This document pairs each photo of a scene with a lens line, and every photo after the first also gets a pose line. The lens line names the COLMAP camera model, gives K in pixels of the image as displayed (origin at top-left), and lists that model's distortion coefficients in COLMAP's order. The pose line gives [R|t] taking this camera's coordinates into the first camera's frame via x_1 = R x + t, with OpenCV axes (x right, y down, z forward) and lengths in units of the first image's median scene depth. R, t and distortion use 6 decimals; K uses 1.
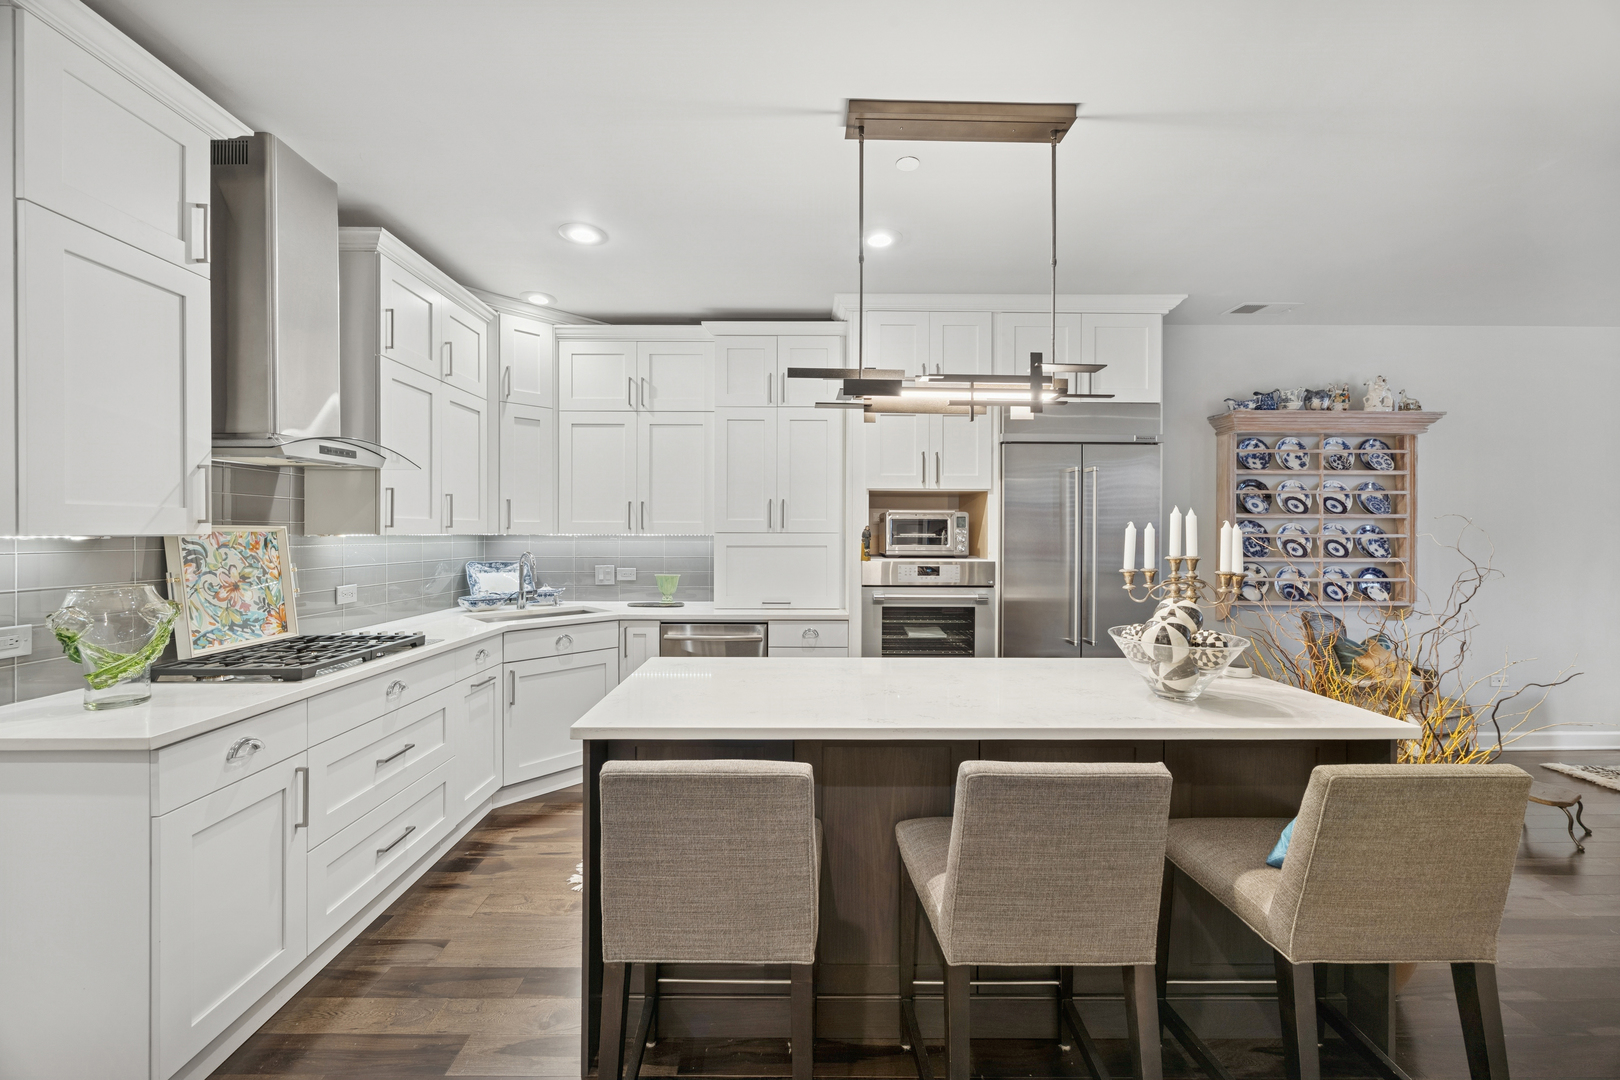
lens RADIAL K [[626.5, 0, 811.9], [0, 626.5, 537.1], [0, 0, 1]] dist [-0.002301, -0.000089]
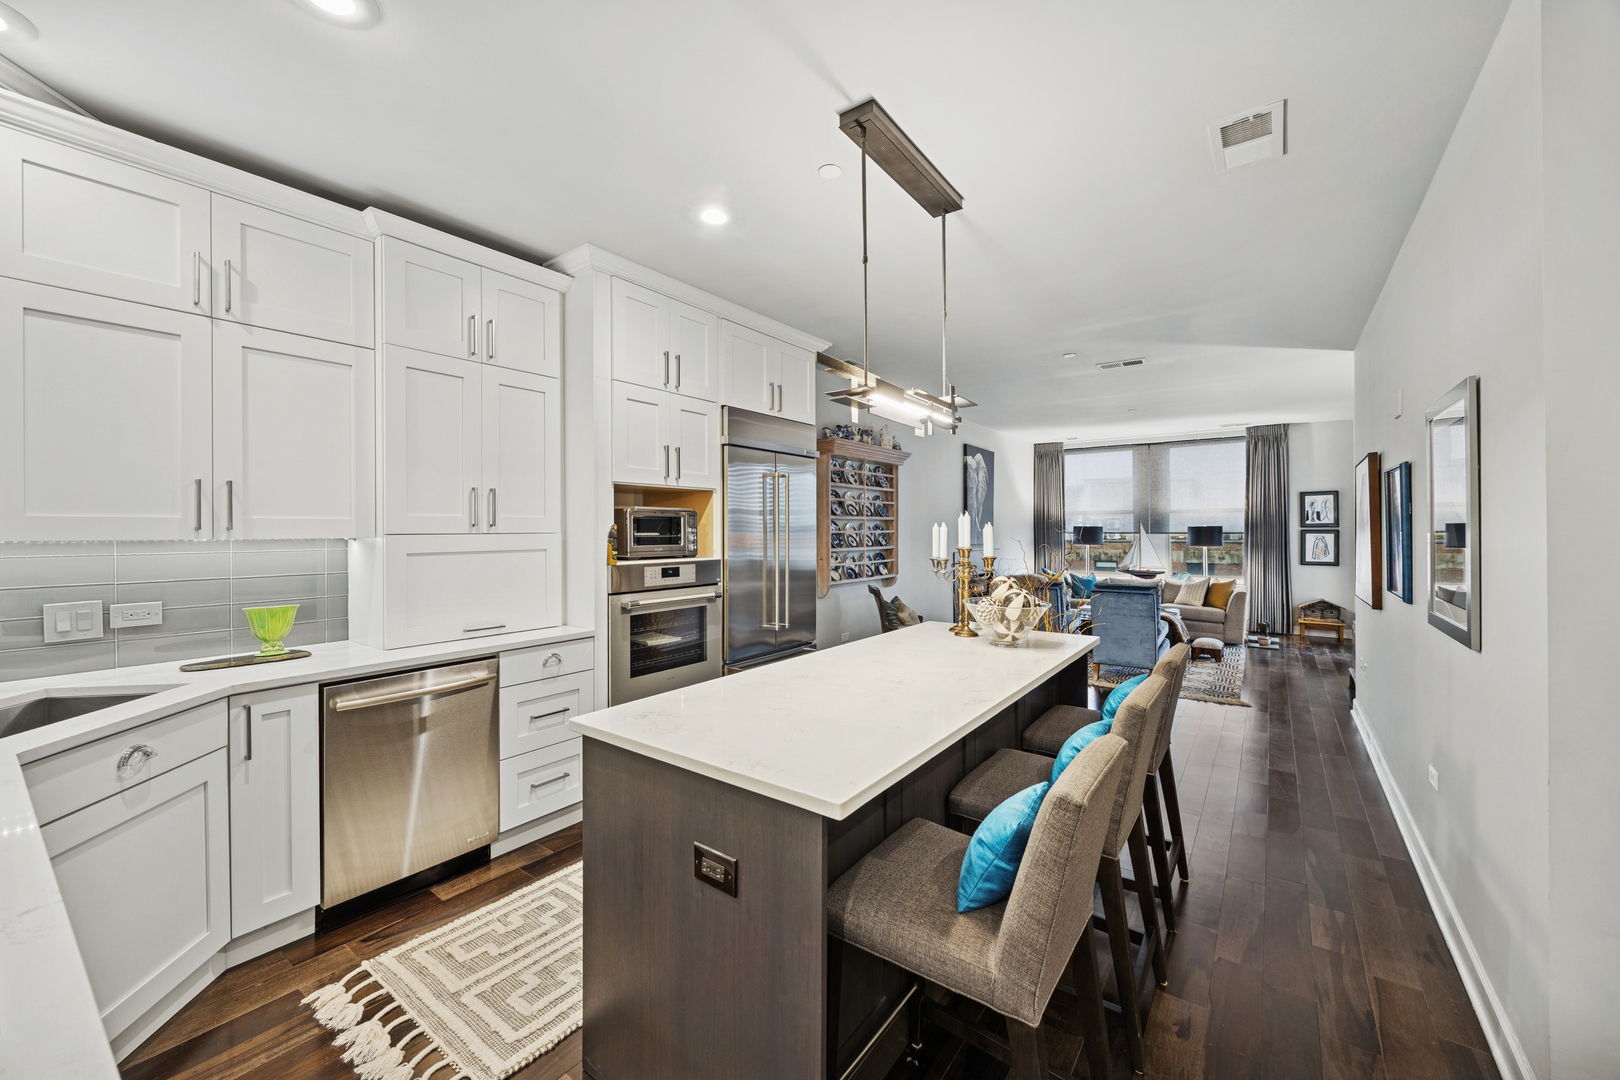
lens RADIAL K [[626.5, 0, 814.7], [0, 626.5, 532.2], [0, 0, 1]] dist [-0.002301, -0.000089]
pose [[0.600480, -0.008351, 0.799596, -0.402631], [0.010722, 0.999940, 0.002392, -0.005867], [-0.799568, 0.007137, 0.600533, 0.239717]]
